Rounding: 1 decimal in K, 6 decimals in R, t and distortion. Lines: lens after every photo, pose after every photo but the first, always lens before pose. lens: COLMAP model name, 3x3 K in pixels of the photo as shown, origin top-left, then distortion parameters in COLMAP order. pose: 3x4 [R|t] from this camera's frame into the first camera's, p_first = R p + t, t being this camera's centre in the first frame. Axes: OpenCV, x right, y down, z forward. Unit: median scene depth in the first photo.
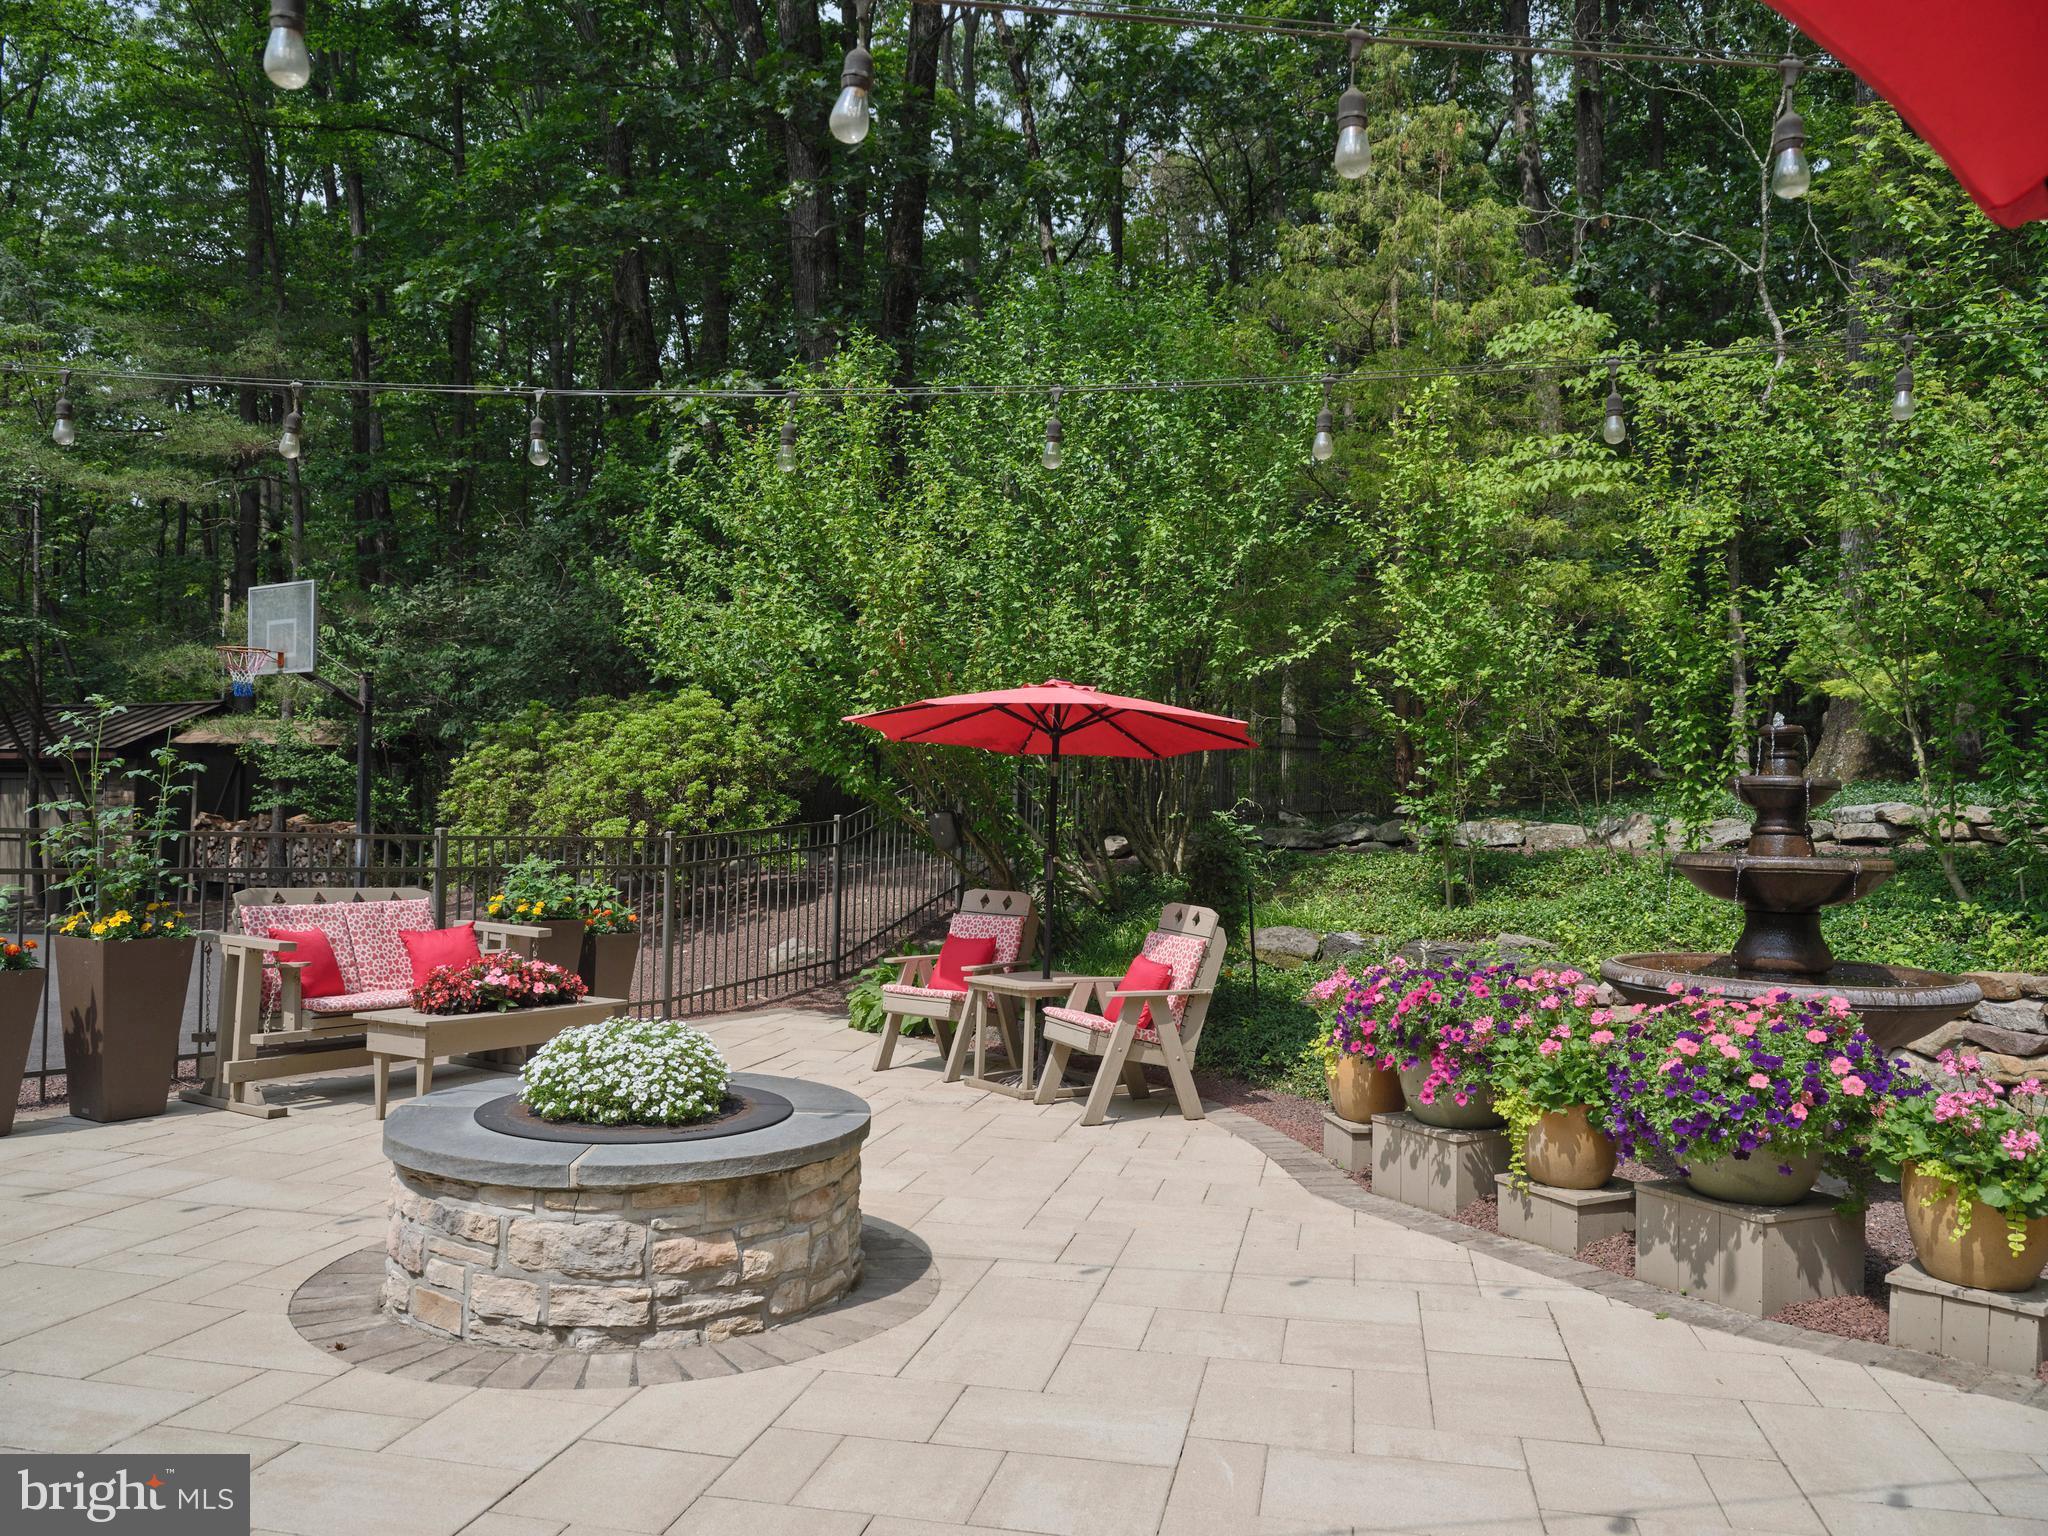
lens RADIAL K [[1473.2, 0, 1024.0], [0, 1473.2, 768.0], [0, 0, 1]] dist [0.001151, -0.001670]
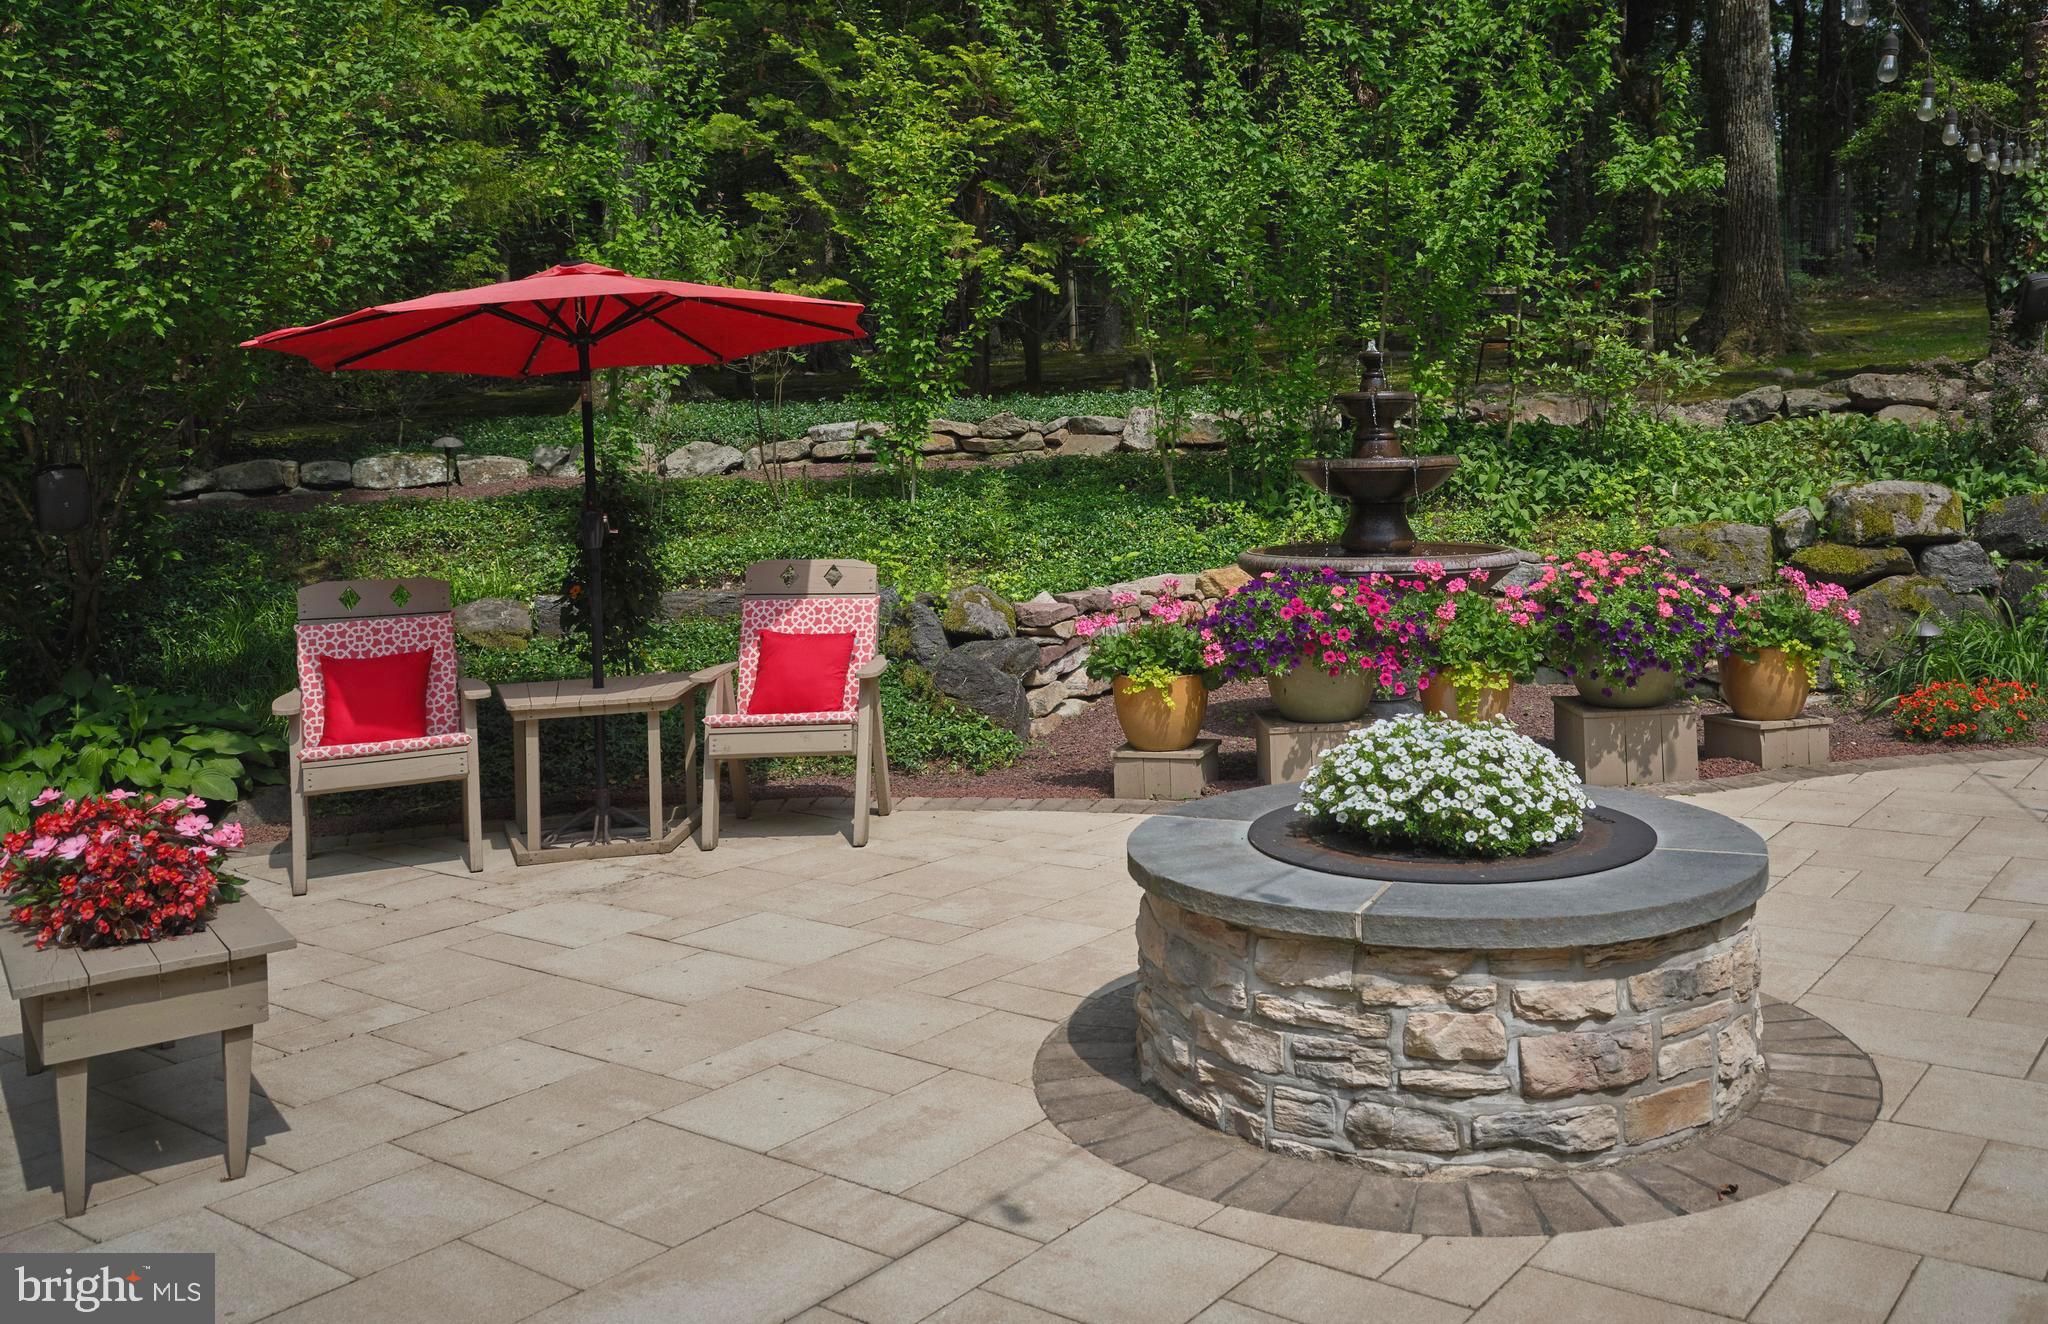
lens RADIAL K [[1776.3, 0, 1024.0], [0, 1776.3, 662.0], [0, 0, 1]] dist [-0.002400, -0.007794]
pose [[0.427222, -0.145650, 0.892338, -1.021116], [0.013664, 0.987867, 0.154701, 0.000174], [-0.904043, -0.053898, 0.424029, 0.726040]]
